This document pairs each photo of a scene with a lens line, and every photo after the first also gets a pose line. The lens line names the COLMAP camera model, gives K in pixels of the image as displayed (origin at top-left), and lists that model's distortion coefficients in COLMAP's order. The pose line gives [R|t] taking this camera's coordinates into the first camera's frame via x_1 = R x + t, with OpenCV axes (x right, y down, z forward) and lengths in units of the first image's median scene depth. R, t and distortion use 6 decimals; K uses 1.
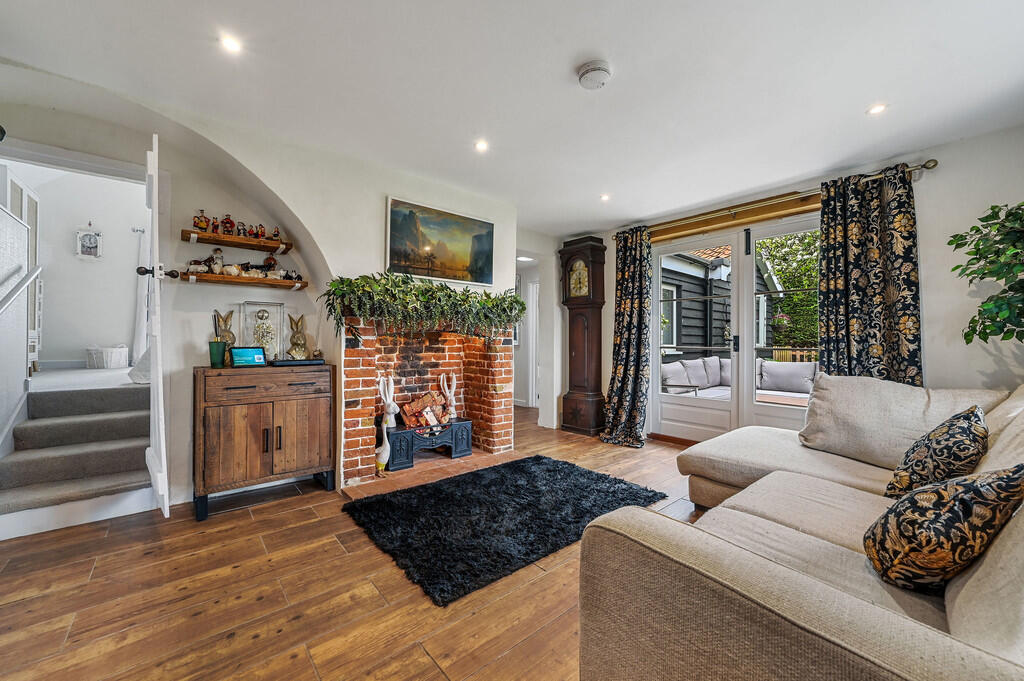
lens RADIAL K [[402.2, 0, 507.1], [0, 402.2, 344.9], [0, 0, 1]] dist [-0.021135, 0.008201]
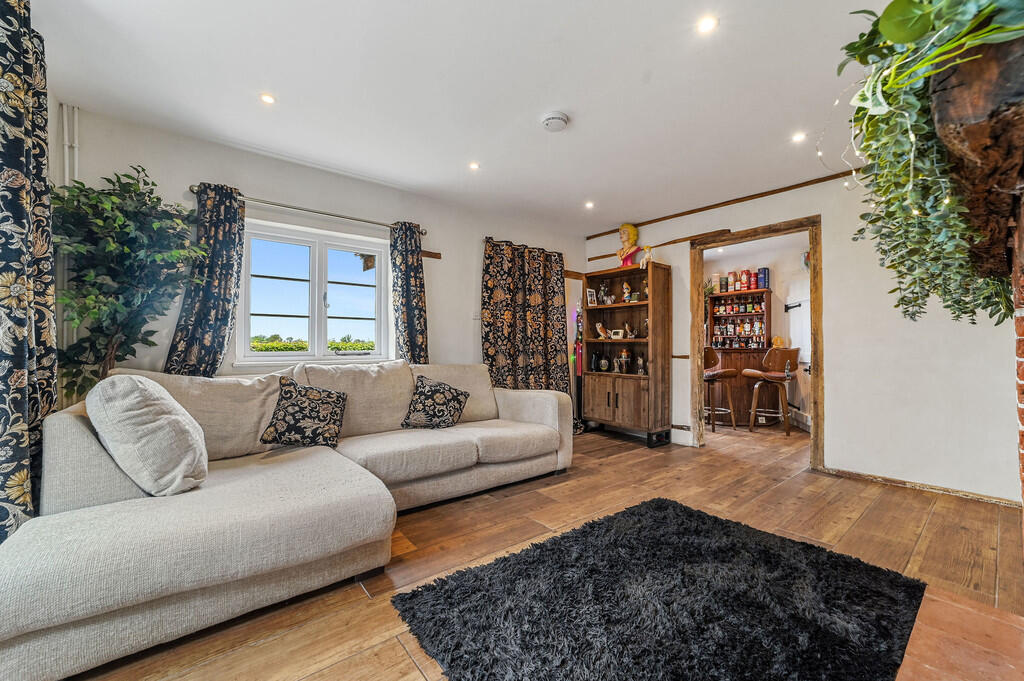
lens RADIAL K [[402.2, 0, 507.1], [0, 402.2, 344.9], [0, 0, 1]] dist [-0.021135, 0.008201]
pose [[-0.999495, -0.000477, 0.031769, 0.358184], [-0.000276, 0.999980, 0.006335, 0.025402], [-0.031772, 0.006323, -0.999475, 2.494374]]
